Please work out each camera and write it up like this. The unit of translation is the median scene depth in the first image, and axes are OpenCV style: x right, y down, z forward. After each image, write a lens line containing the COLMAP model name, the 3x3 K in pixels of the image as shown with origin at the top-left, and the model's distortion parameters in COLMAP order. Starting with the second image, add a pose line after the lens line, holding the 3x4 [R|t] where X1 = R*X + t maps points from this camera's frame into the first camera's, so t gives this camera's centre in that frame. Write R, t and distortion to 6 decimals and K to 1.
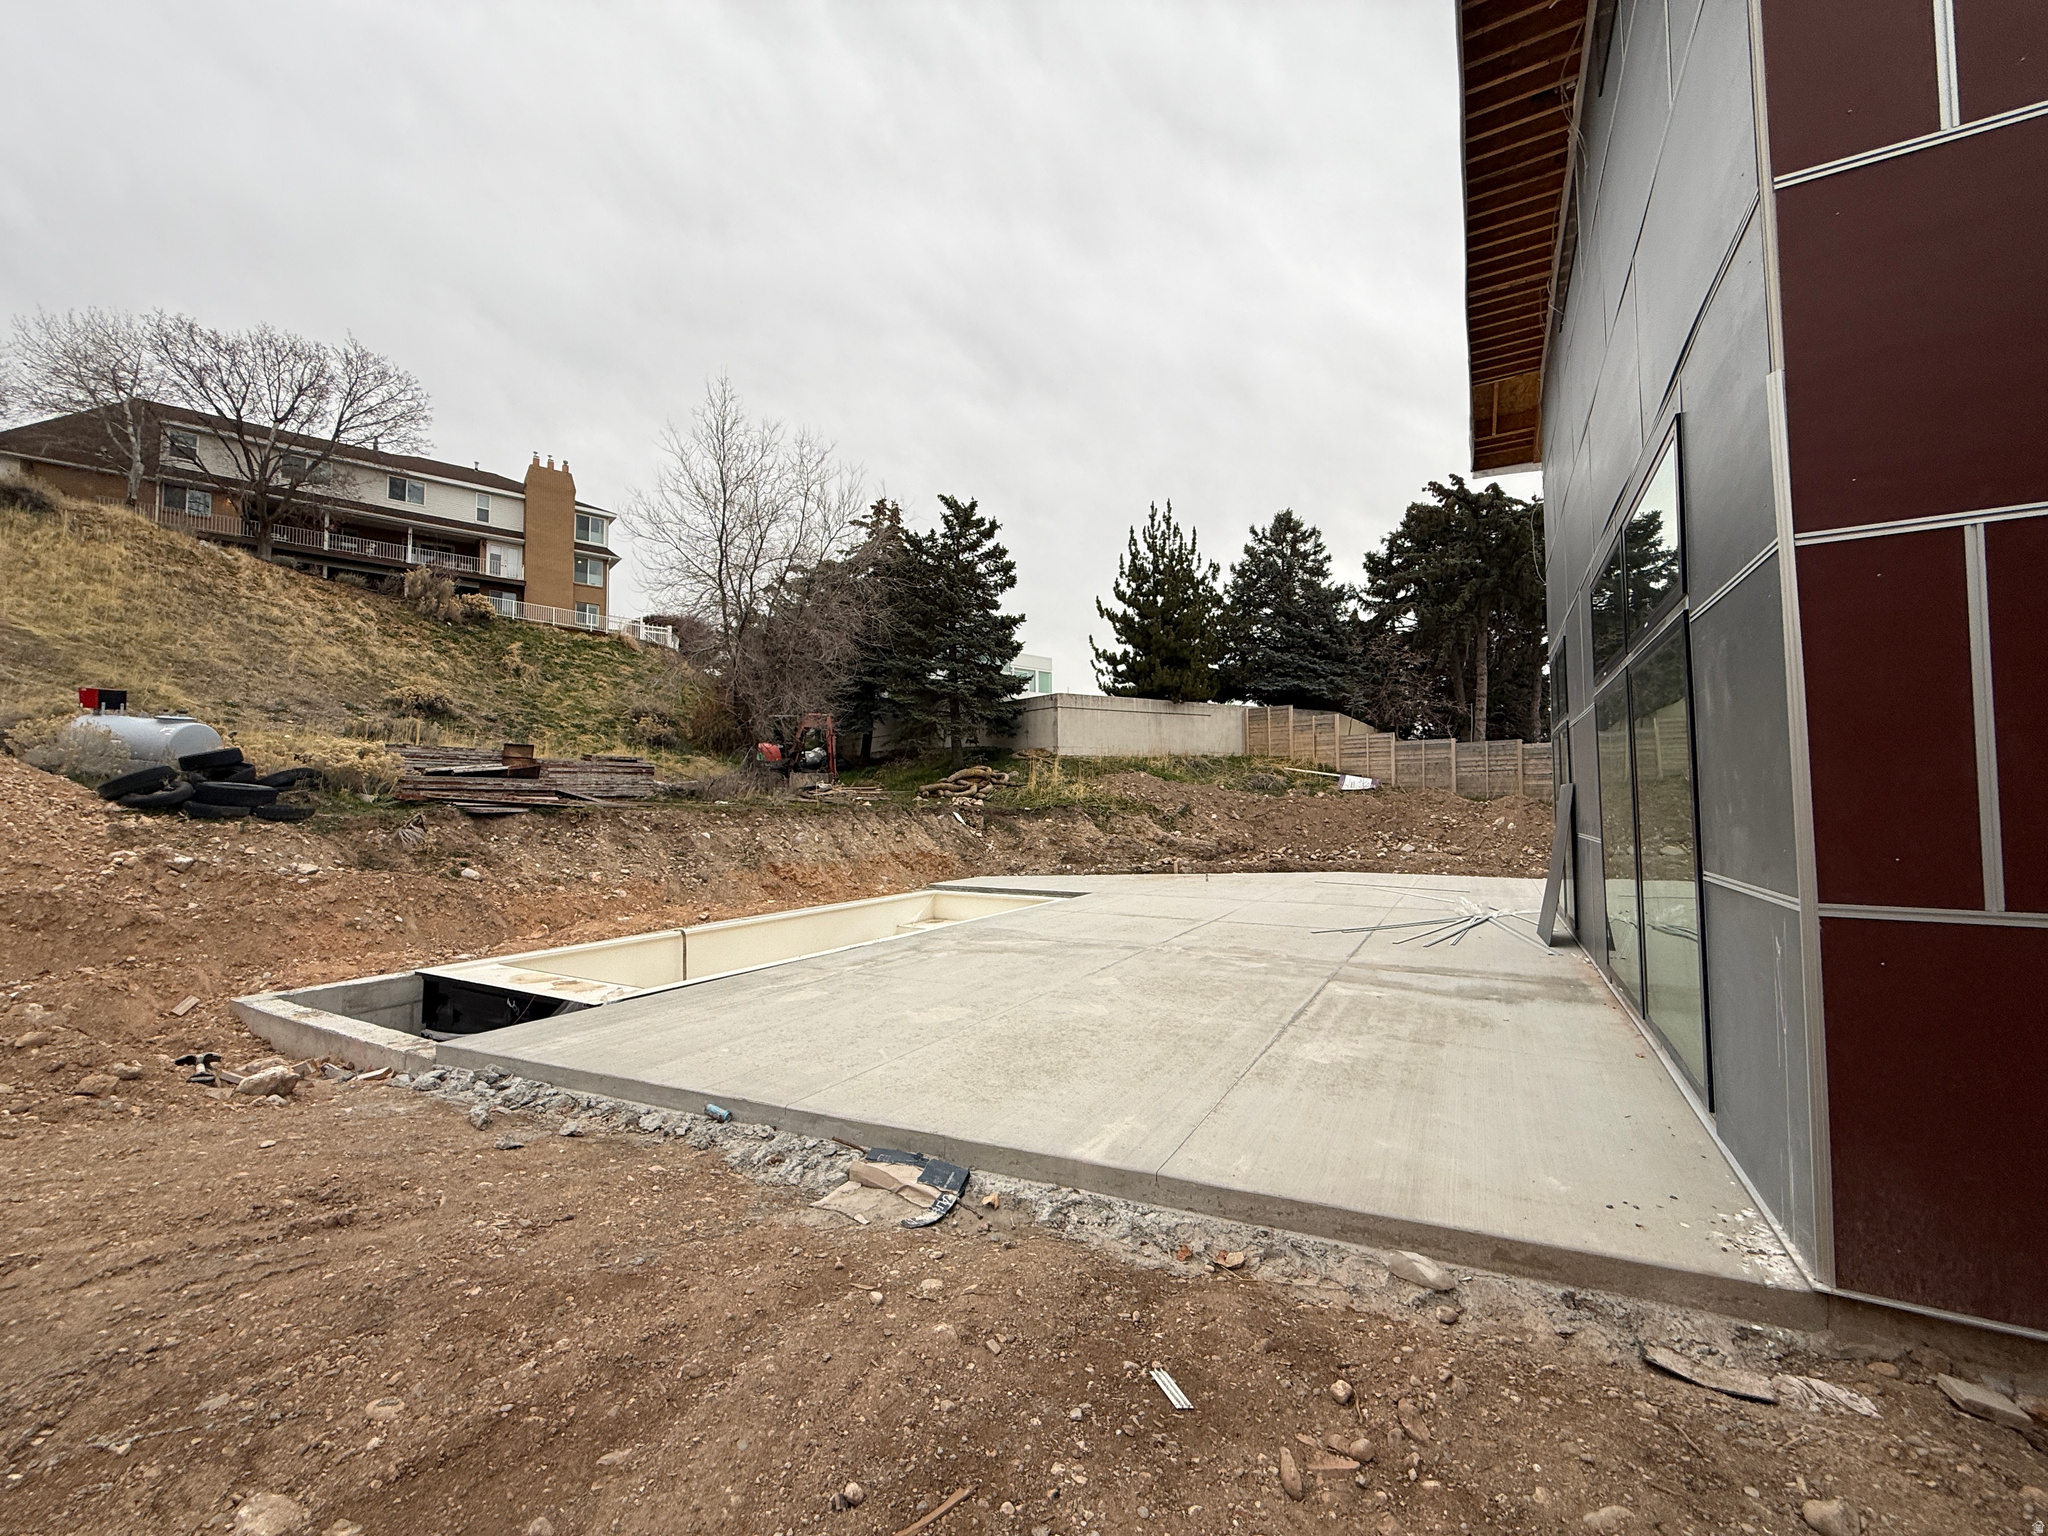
lens RADIAL K [[814.7, 0, 1024.0], [0, 814.7, 768.0], [0, 0, 1]] dist [-0.008456, -0.000024]
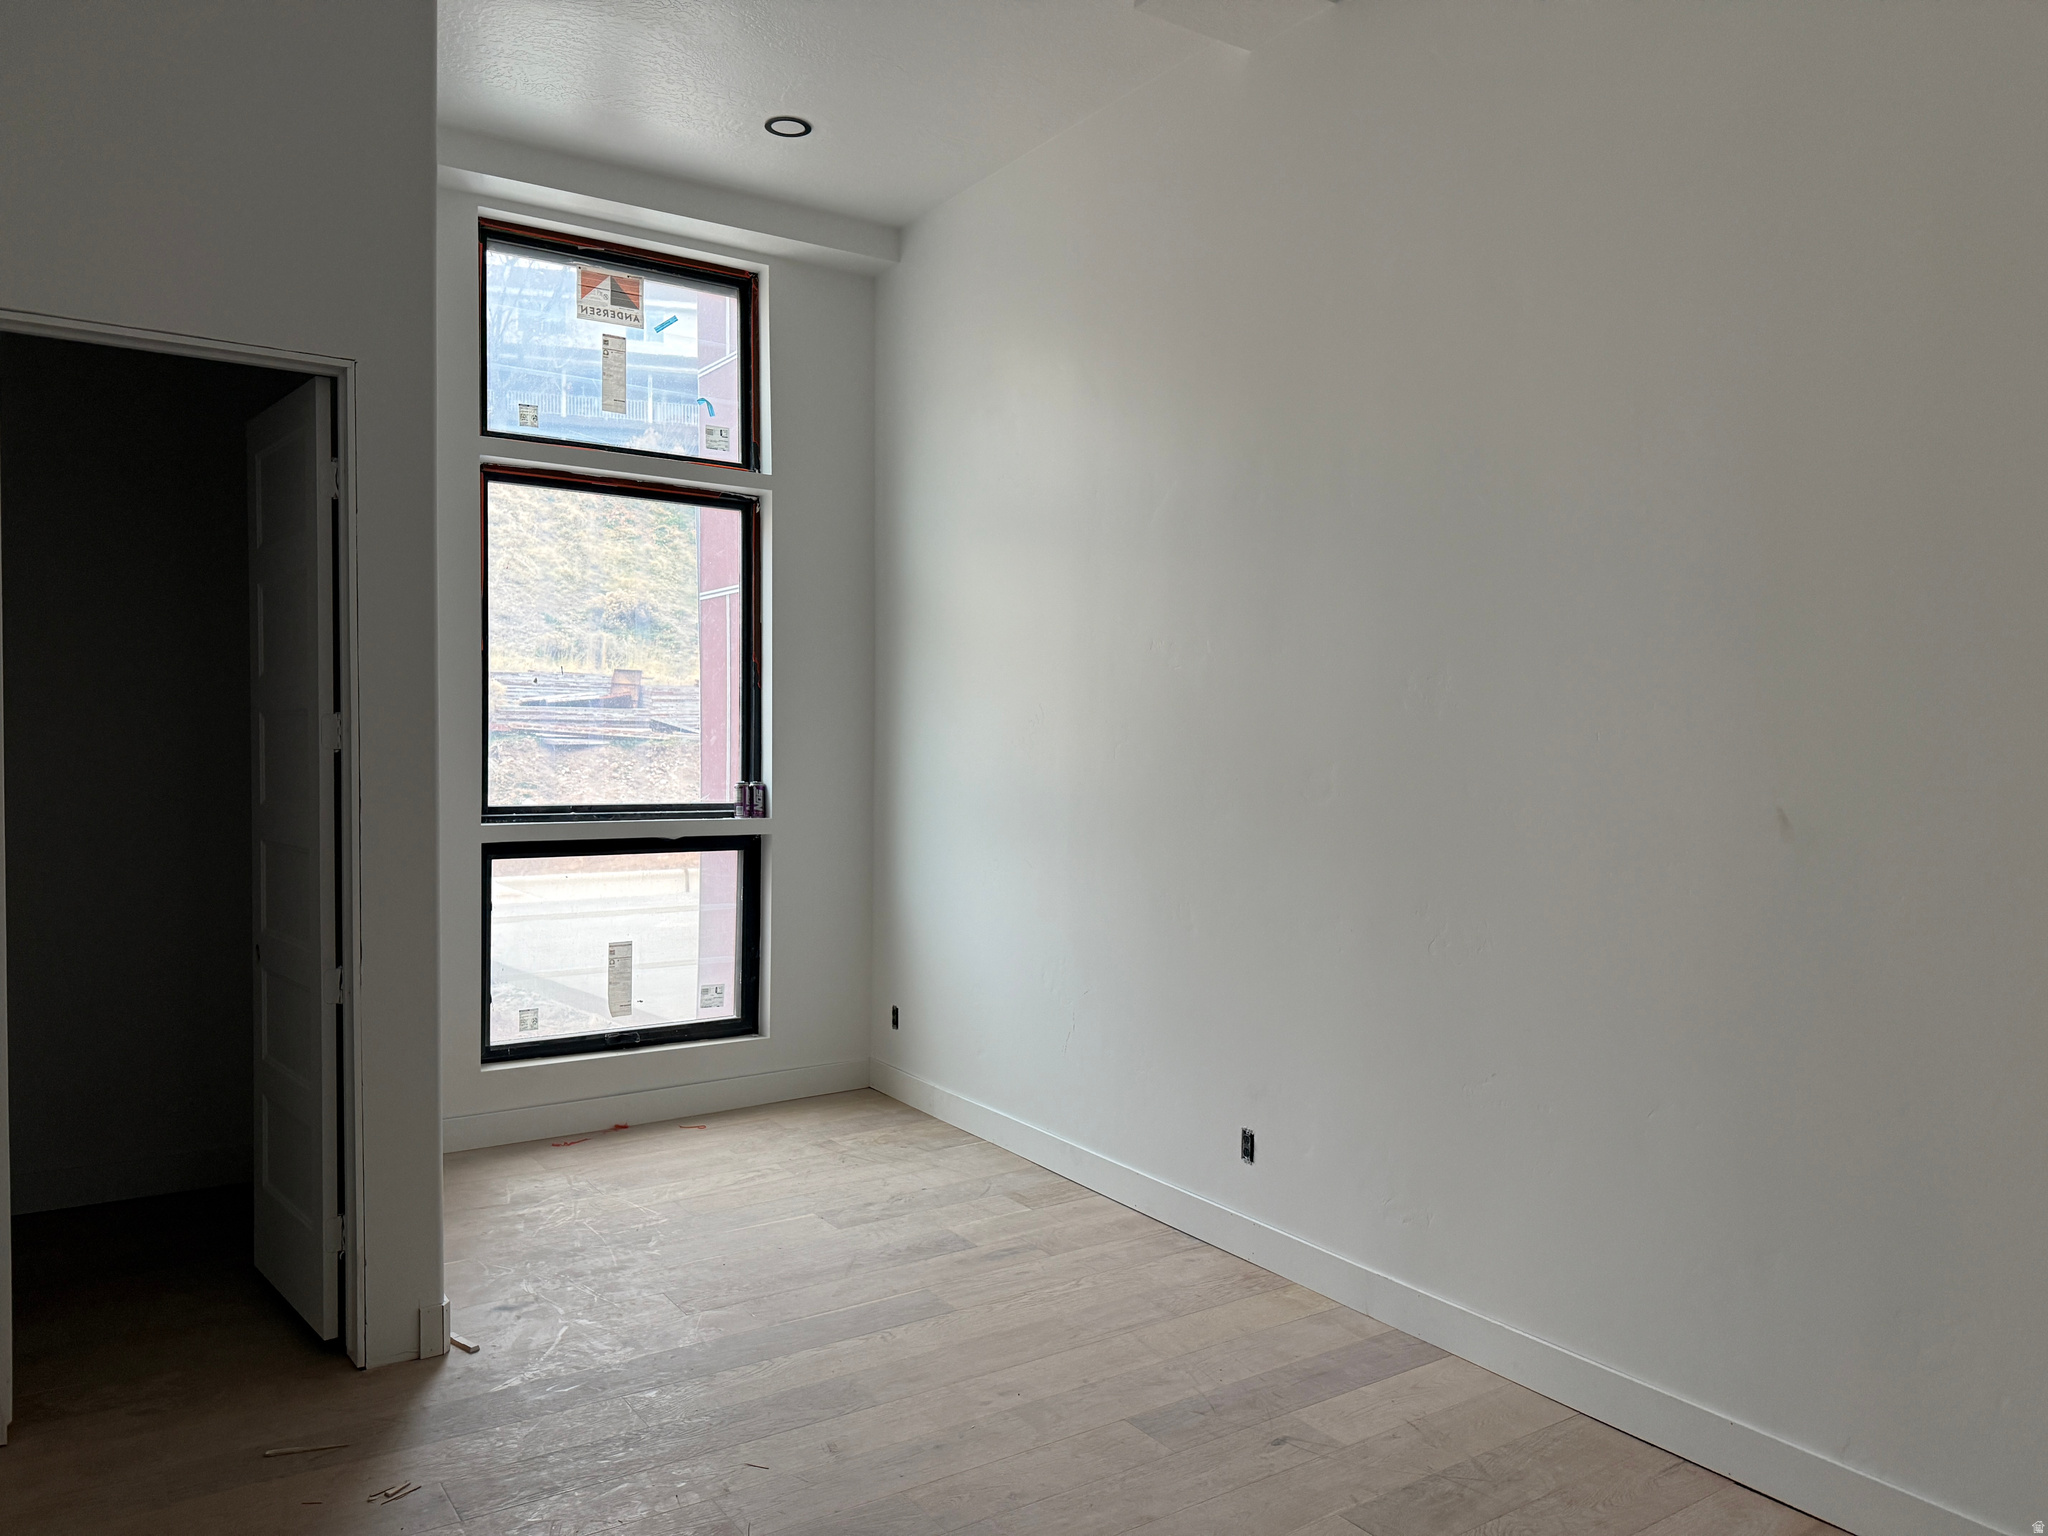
lens RADIAL K [[1427.3, 0, 1024.0], [0, 1427.3, 768.0], [0, 0, 1]] dist [0.092794, -0.114137]
pose [[0.892468, 0.023574, -0.450494, 0.482975], [0.005615, 0.997976, 0.063348, -0.018076], [0.451076, -0.059066, 0.890529, -0.226740]]
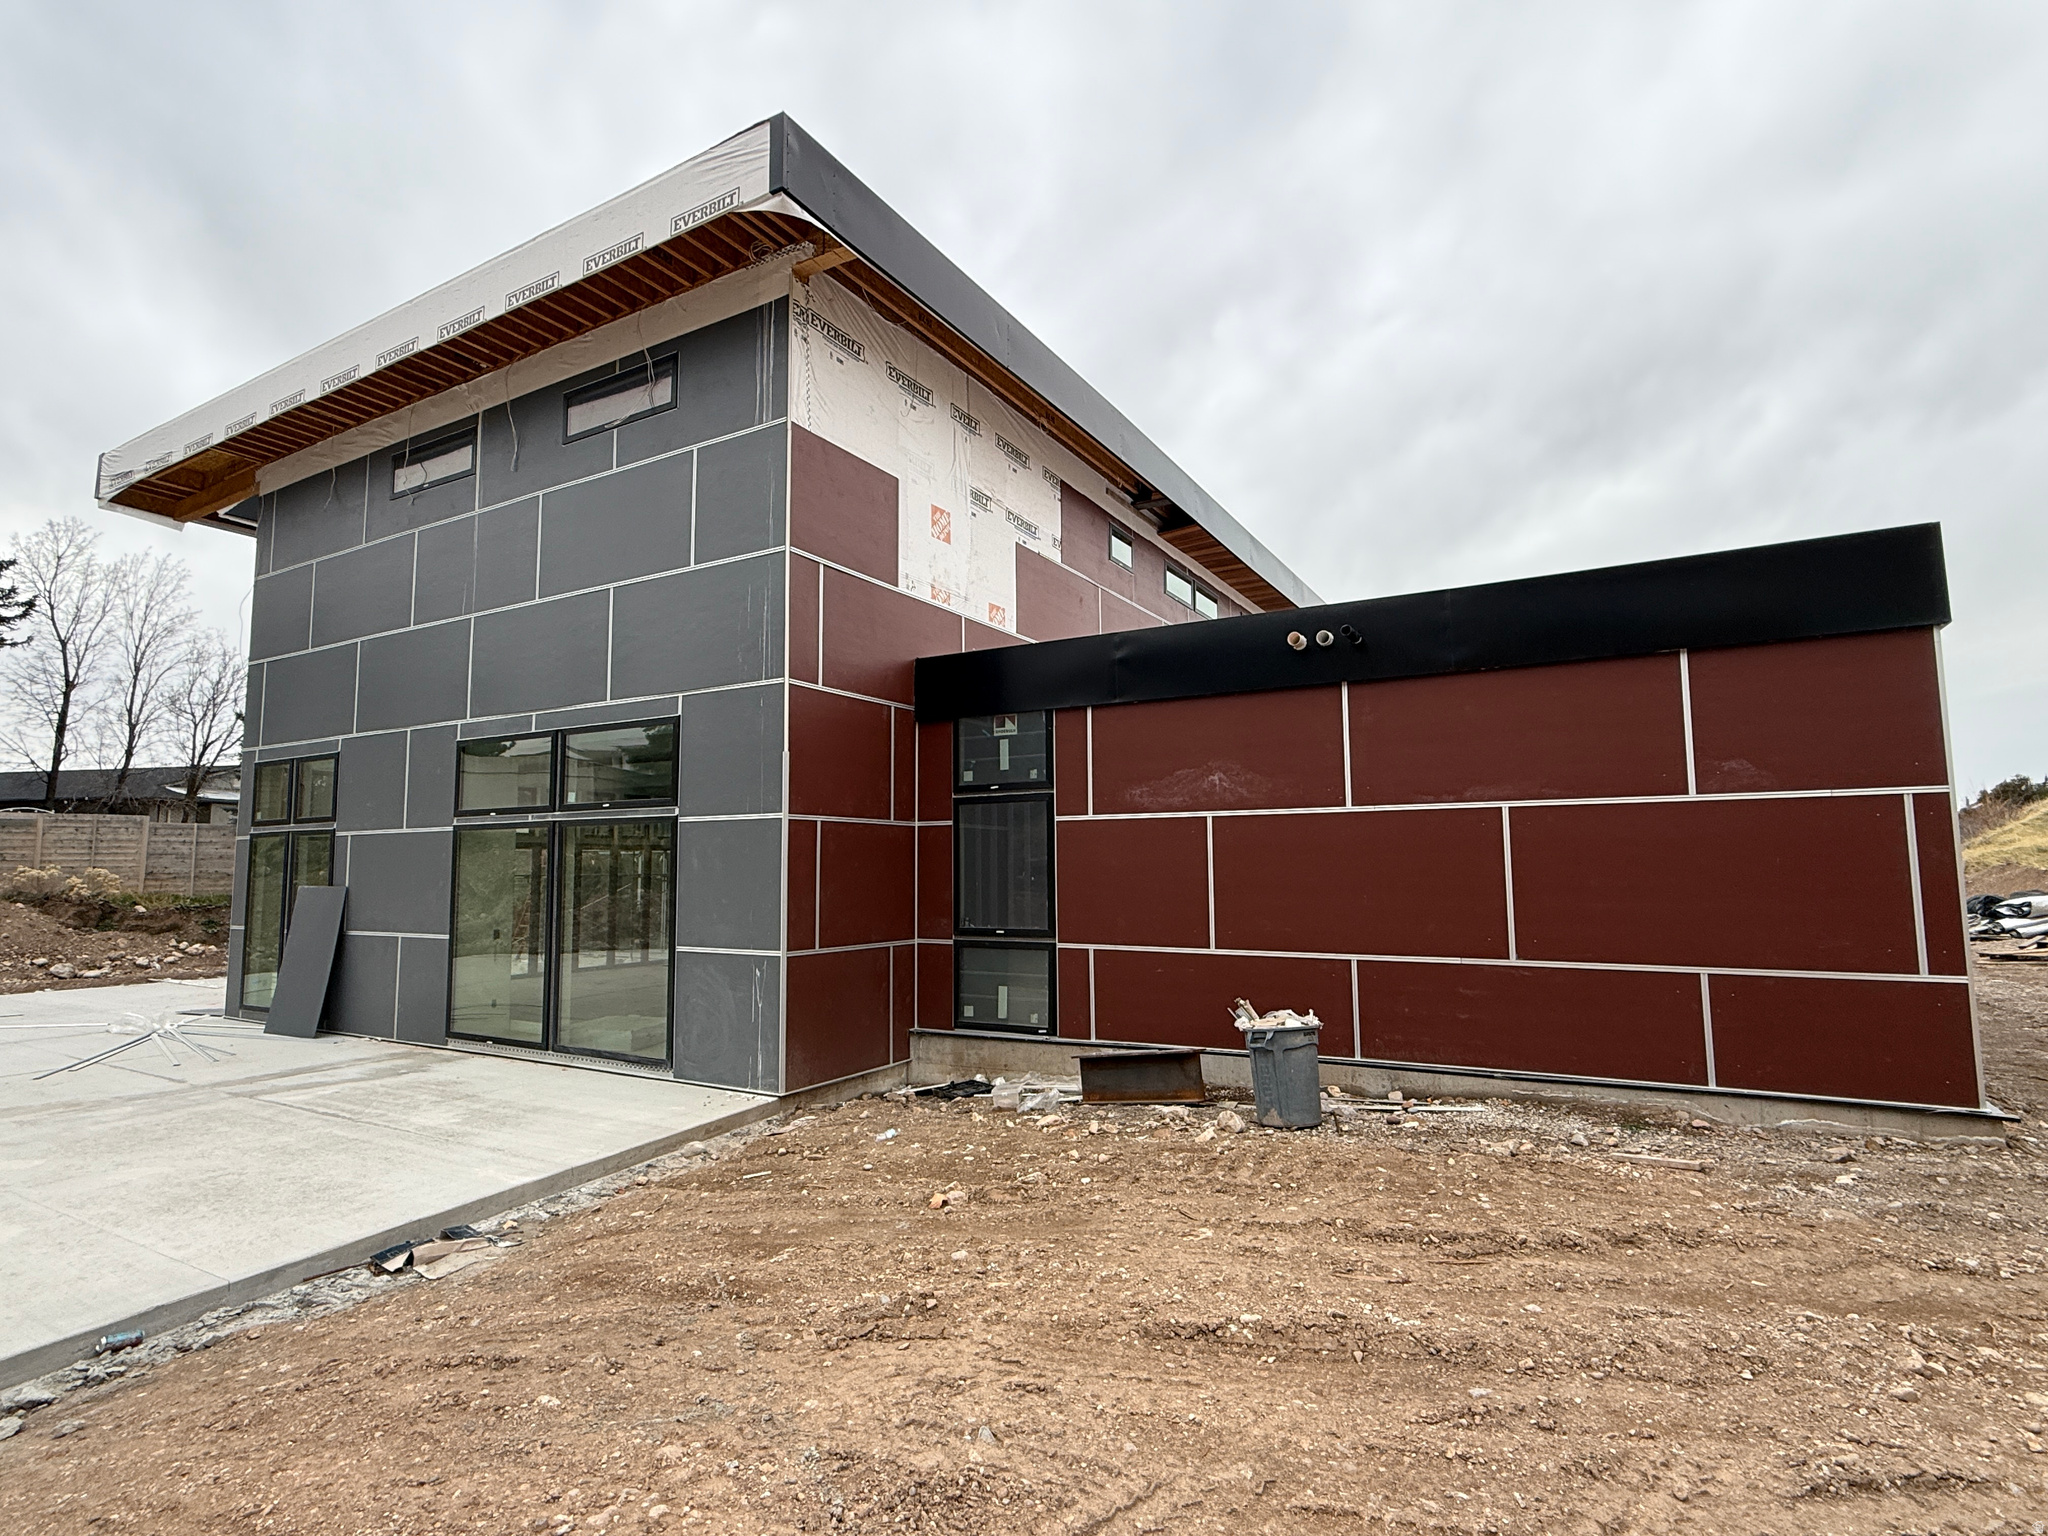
lens RADIAL K [[1016.5, 0, 1024.0], [0, 1016.5, 768.0], [0, 0, 1]] dist [-0.000881, -0.000292]
pose [[0.004936, 0.102342, 0.994737, -1.288697], [-0.039222, 0.994004, -0.102071, -0.066464], [-0.999218, -0.038512, 0.008921, 0.104681]]
